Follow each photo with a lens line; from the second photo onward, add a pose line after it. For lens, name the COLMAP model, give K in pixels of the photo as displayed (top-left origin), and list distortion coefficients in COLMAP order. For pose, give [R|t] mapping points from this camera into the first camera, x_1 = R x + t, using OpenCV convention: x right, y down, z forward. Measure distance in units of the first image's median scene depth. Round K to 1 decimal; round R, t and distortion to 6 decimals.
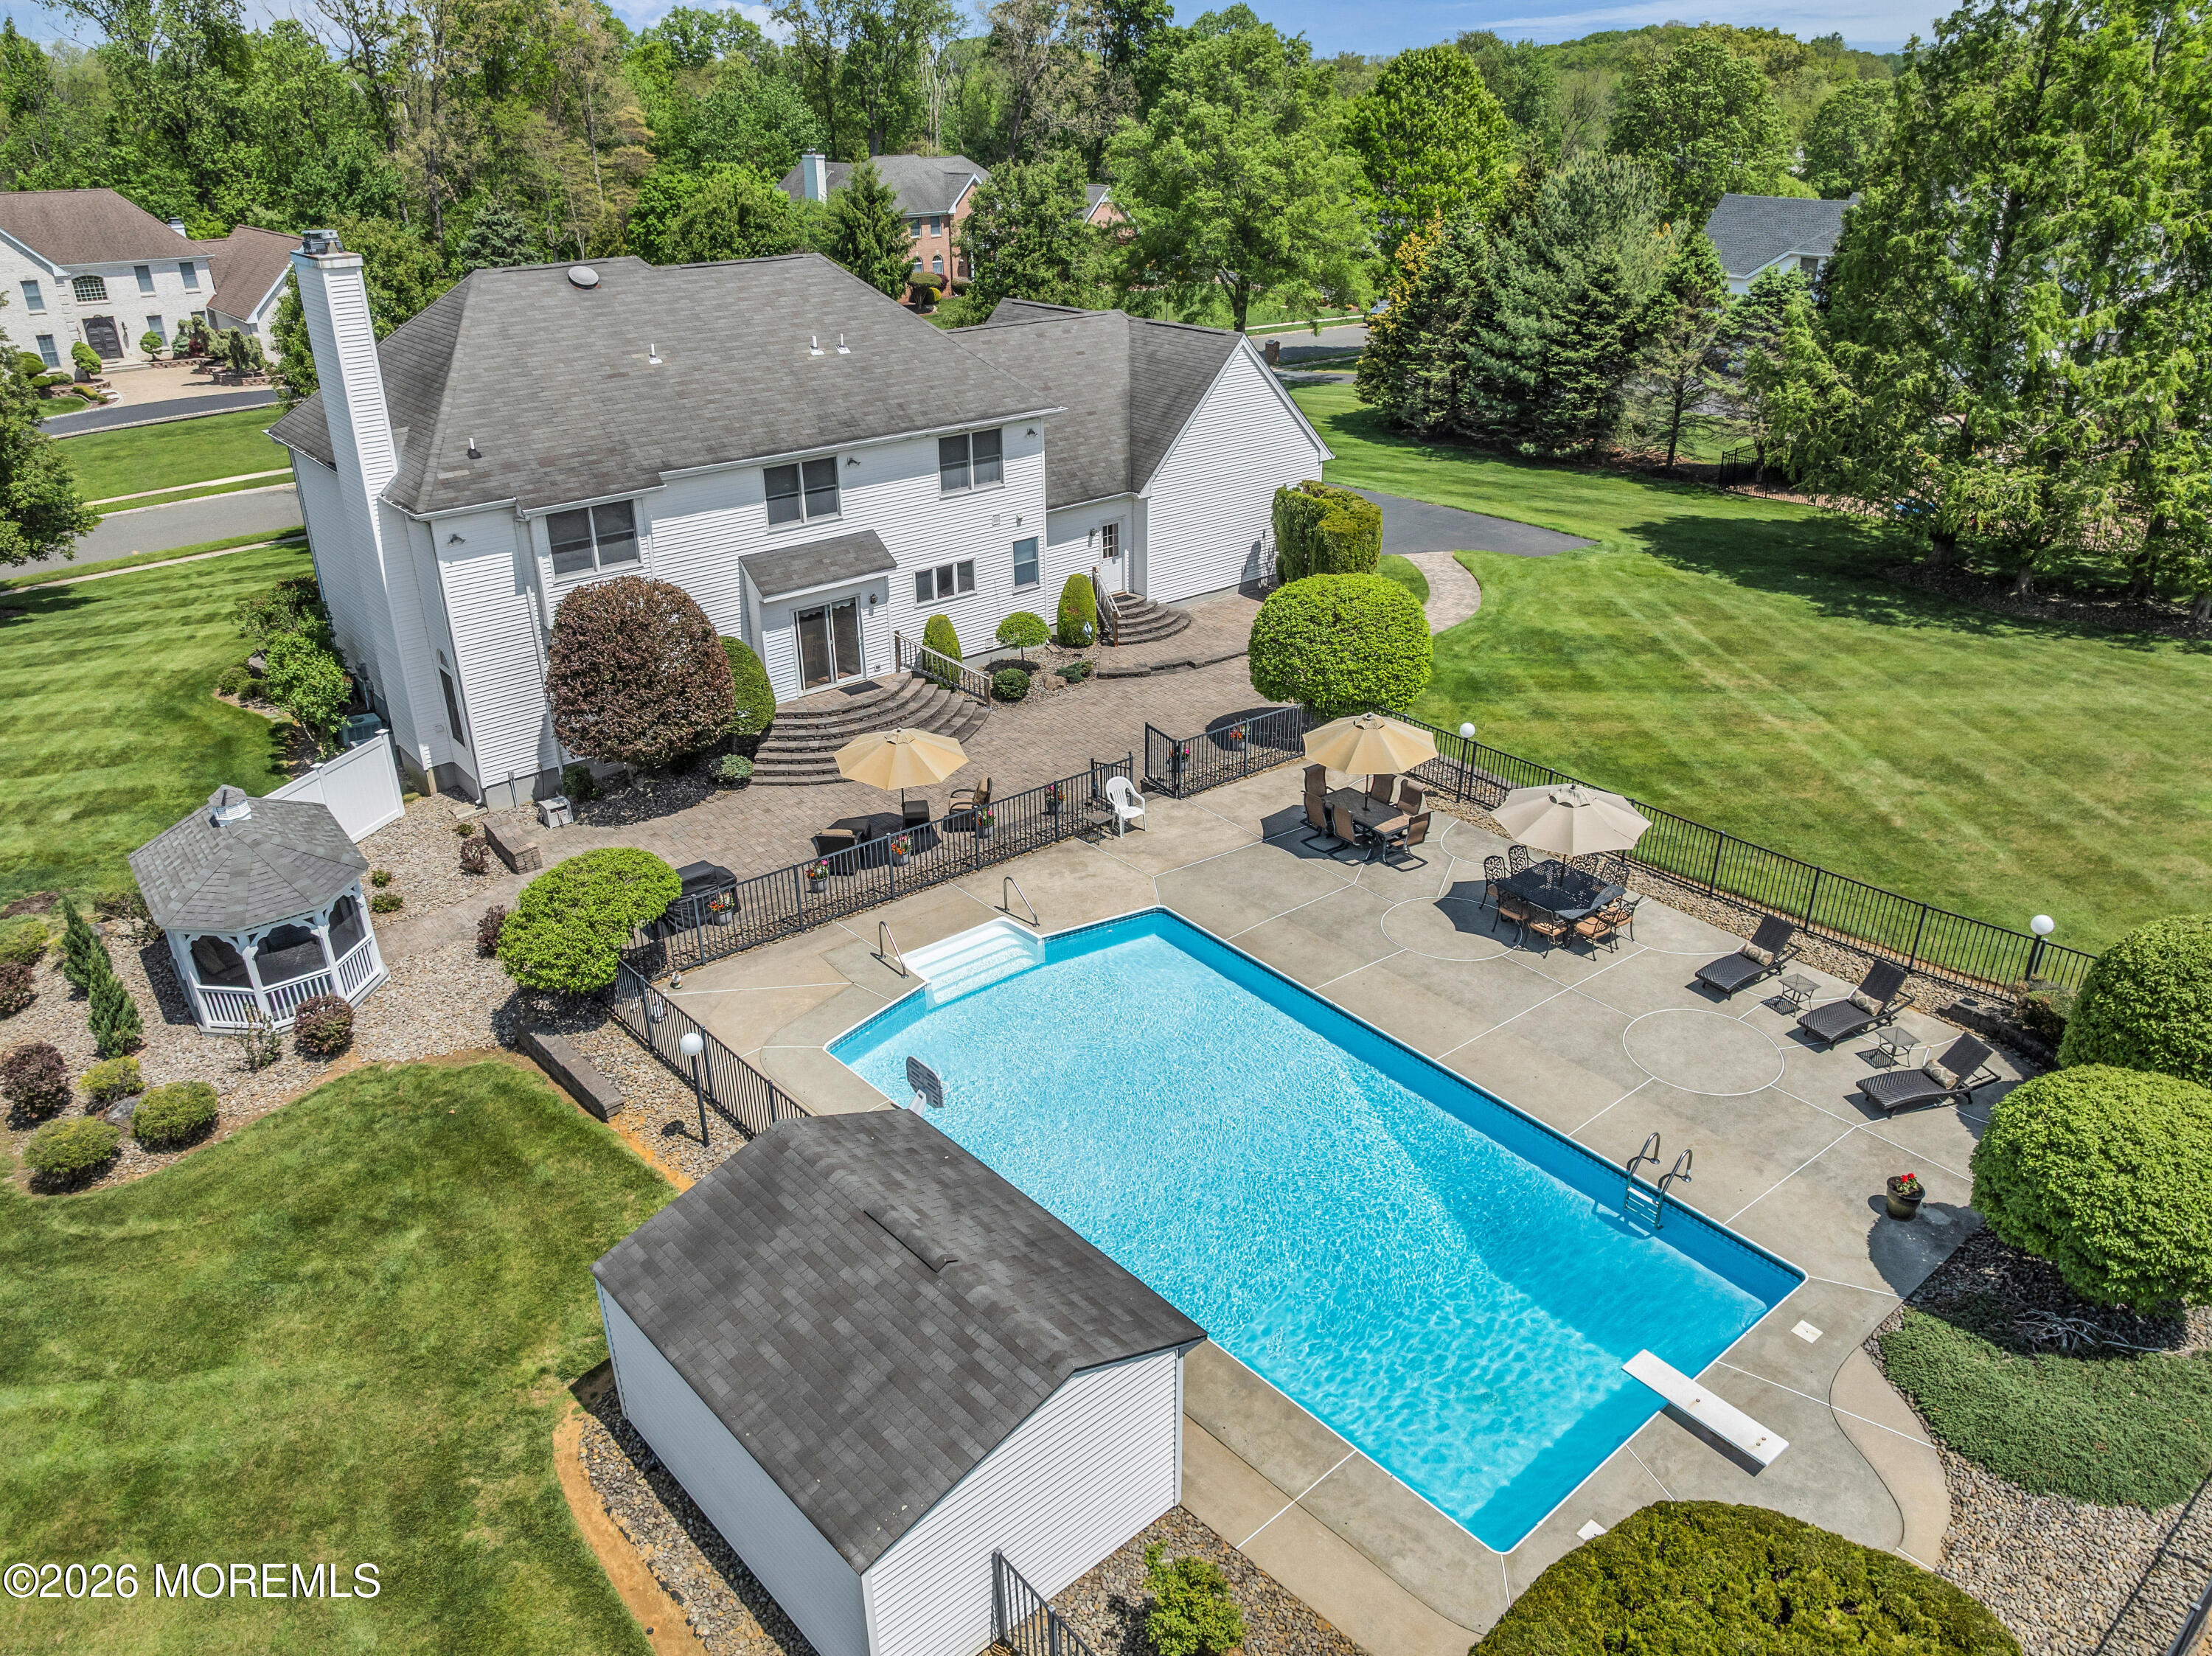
lens RADIAL K [[1555.4, 0, 1106.0], [0, 1555.4, 828.0], [0, 0, 1]] dist [-0.049802, 0.002457]
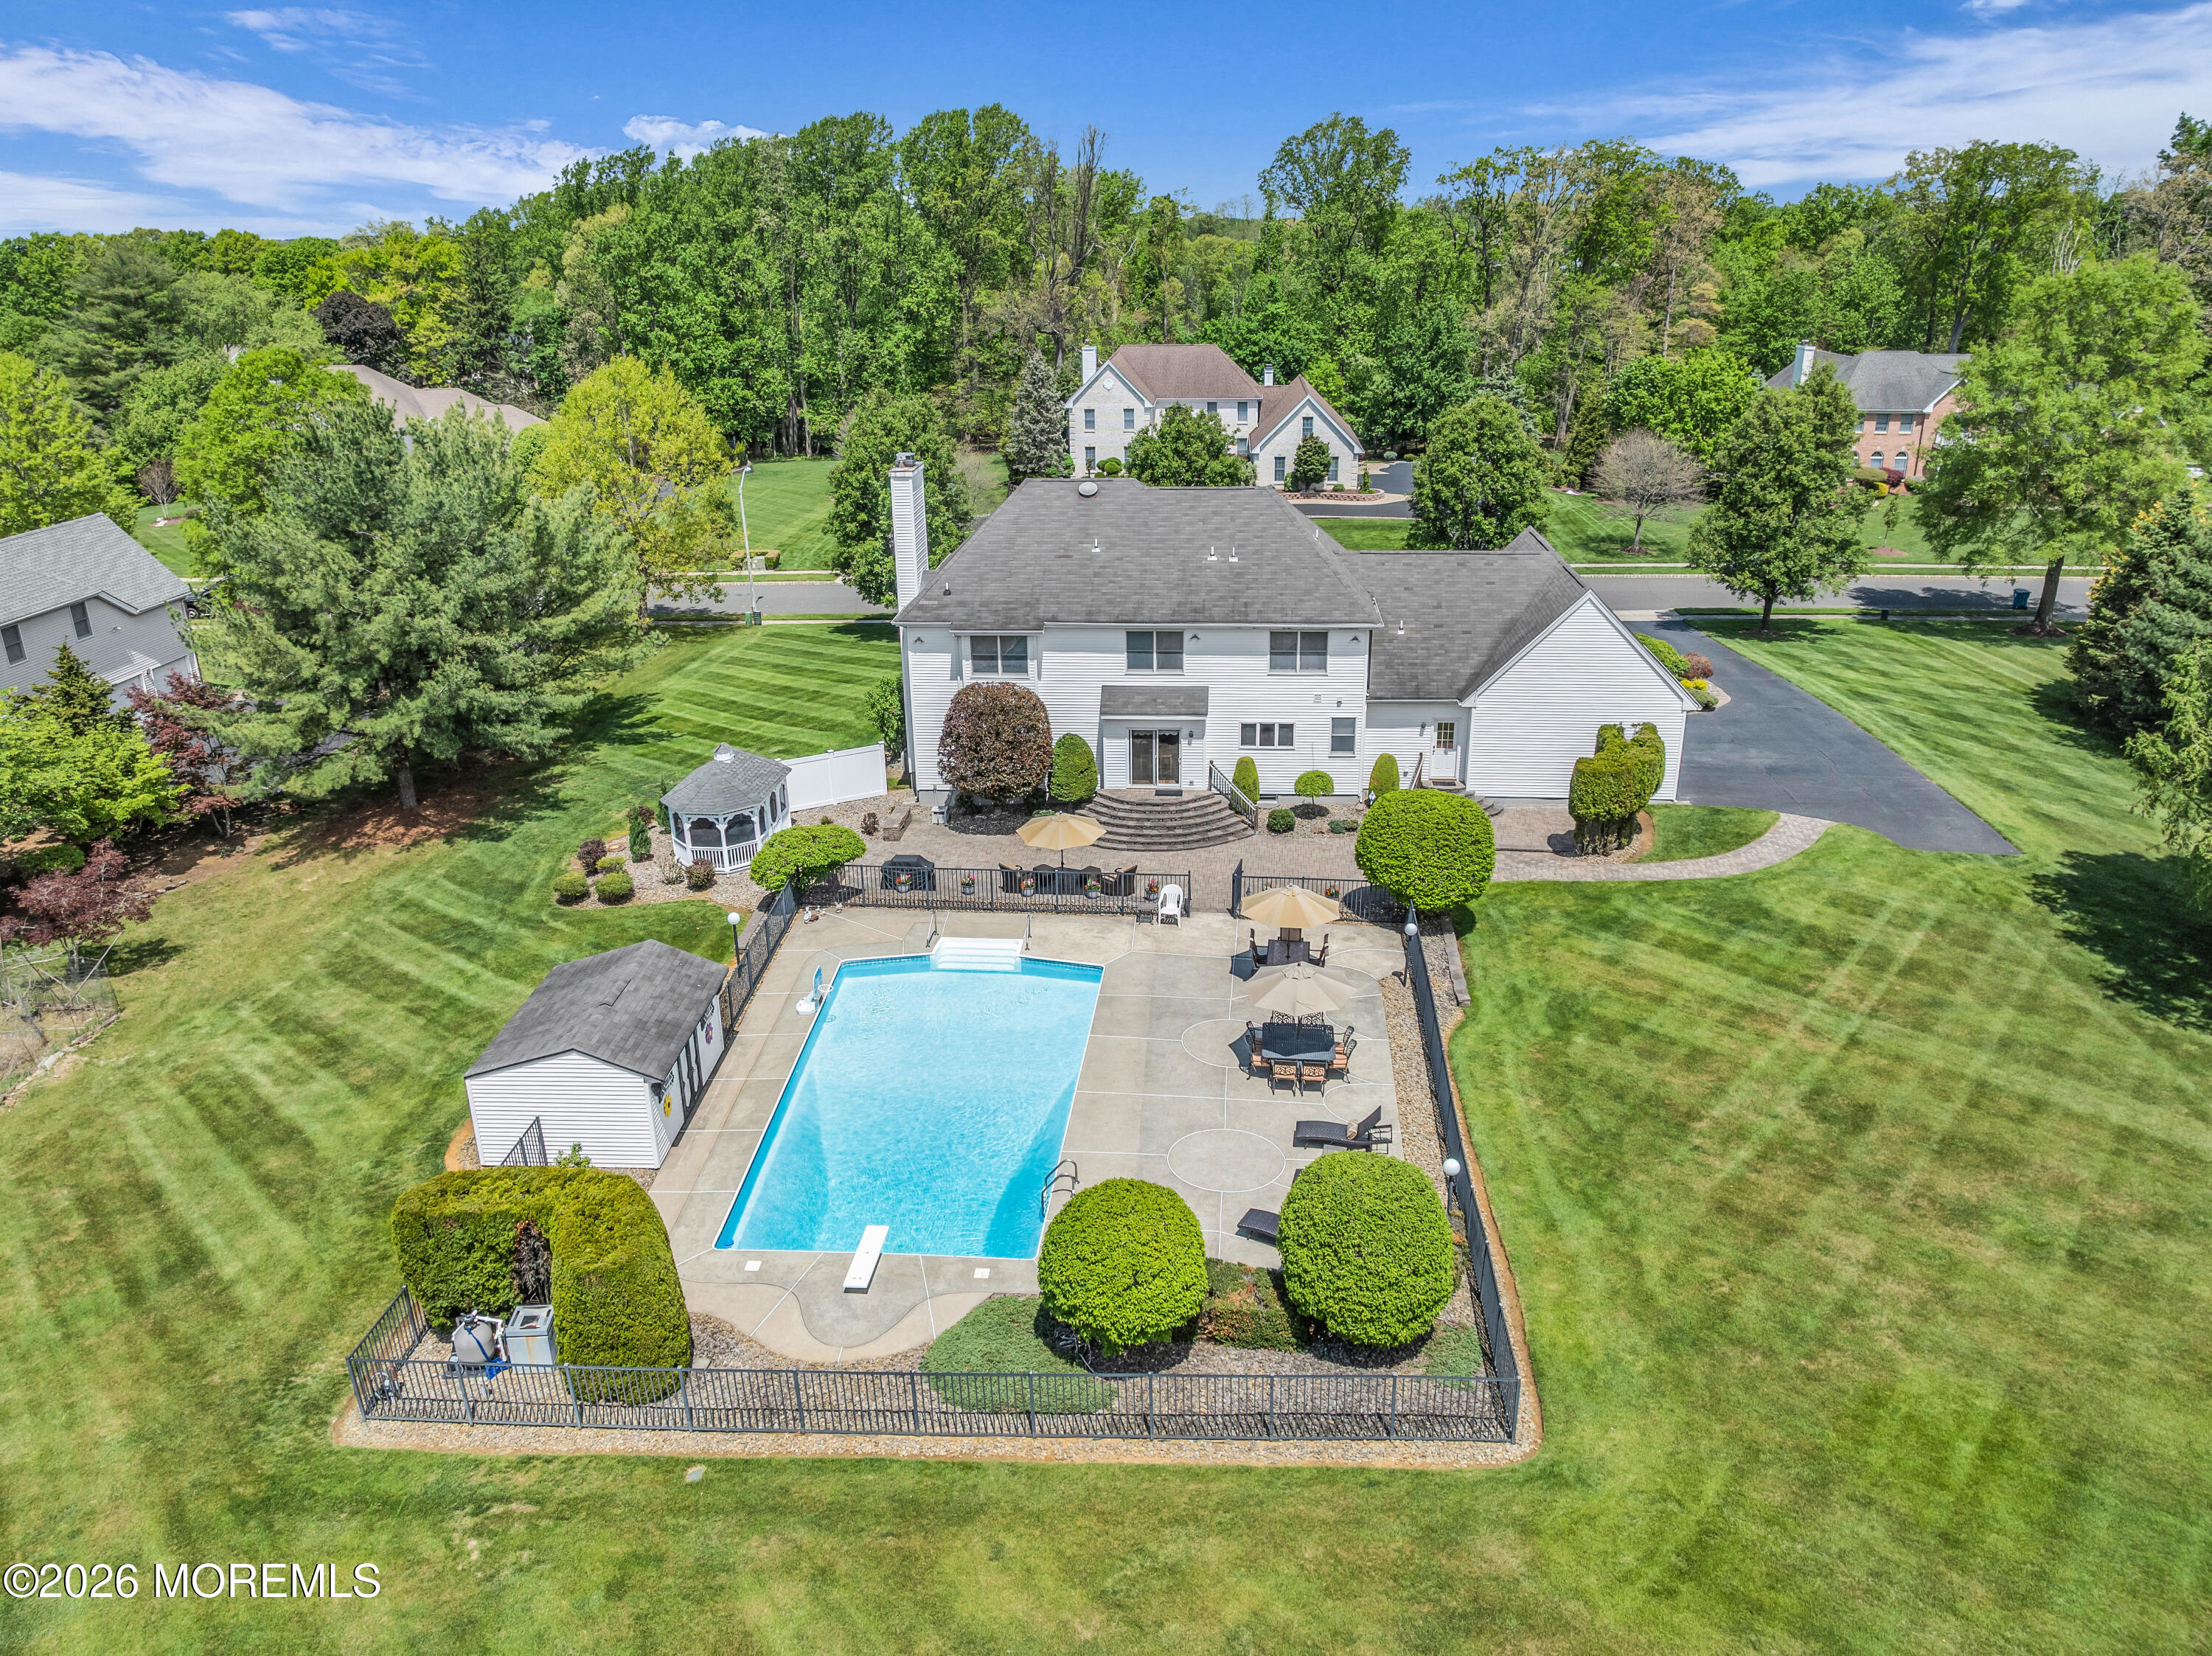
lens RADIAL K [[1555.4, 0, 1106.0], [0, 1555.4, 828.0], [0, 0, 1]] dist [-0.049802, 0.002457]
pose [[0.706265, 0.250065, -0.662312, 0.734099], [-0.293633, 0.954745, 0.047357, -0.108790], [0.644181, 0.161030, 0.747730, -0.083255]]
